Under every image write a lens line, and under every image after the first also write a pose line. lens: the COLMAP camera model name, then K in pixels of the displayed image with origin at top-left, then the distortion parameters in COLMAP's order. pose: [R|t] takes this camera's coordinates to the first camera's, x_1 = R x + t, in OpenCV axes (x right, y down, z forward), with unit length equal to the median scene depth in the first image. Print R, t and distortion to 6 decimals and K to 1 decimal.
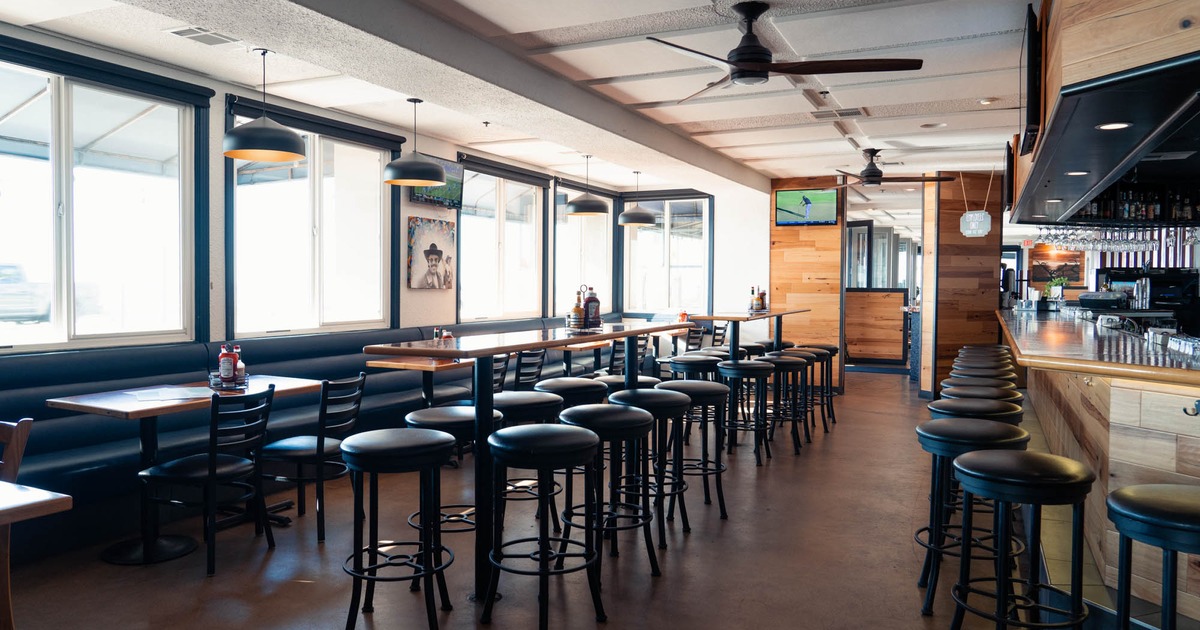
lens RADIAL K [[810.6, 0, 599.8], [0, 810.6, 312.5], [0, 0, 1]] dist [-0.002019, -0.000699]
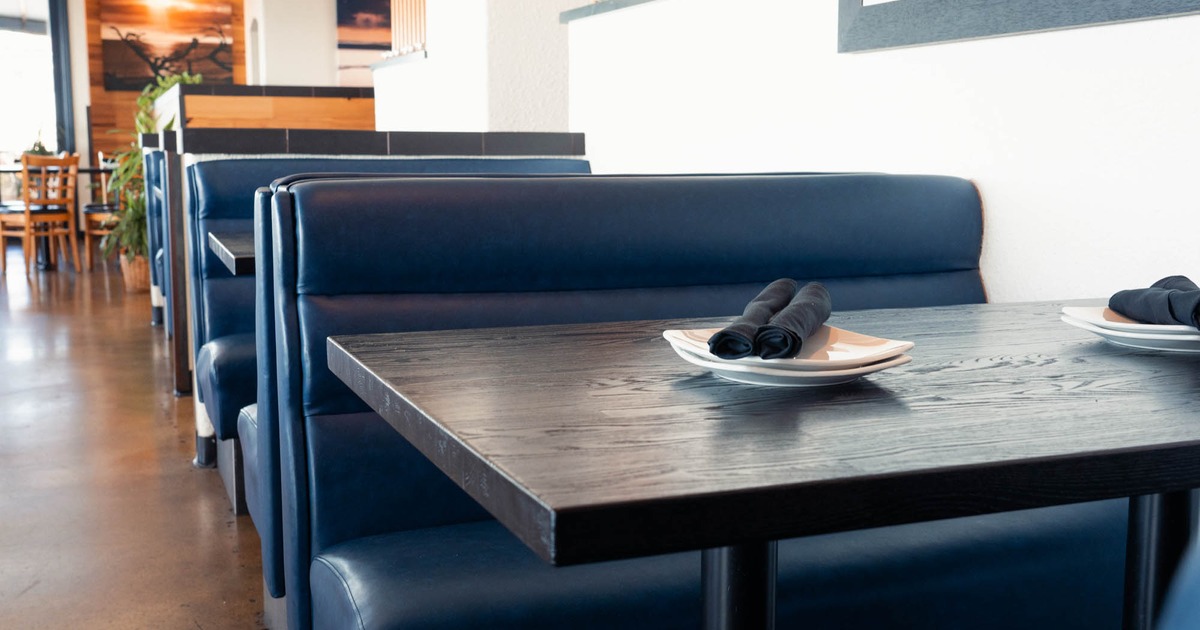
lens RADIAL K [[1264.9, 0, 599.6], [0, 1264.9, 315.9], [0, 0, 1]] dist [0.001984, 0.000000]
pose [[0.682490, -0.104627, 0.723367, 0.297944], [0.025618, 0.992517, 0.119387, -0.004830], [-0.730446, -0.062949, 0.680064, 0.512861]]
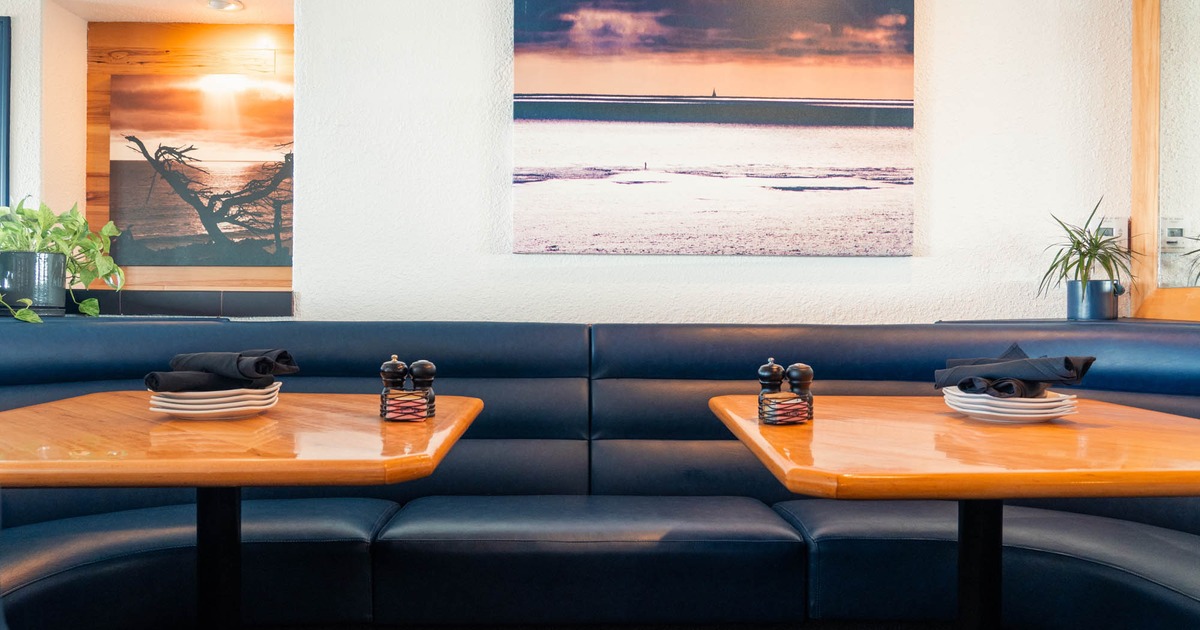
lens RADIAL K [[810.6, 0, 599.6], [0, 810.6, 312.5], [0, 0, 1]] dist [-0.002019, -0.000699]
pose [[0.884514, -0.009851, 0.466410, 0.550075], [0.020038, 0.999657, -0.016887, -0.025328], [-0.466083, 0.024283, 0.884408, 0.825529]]
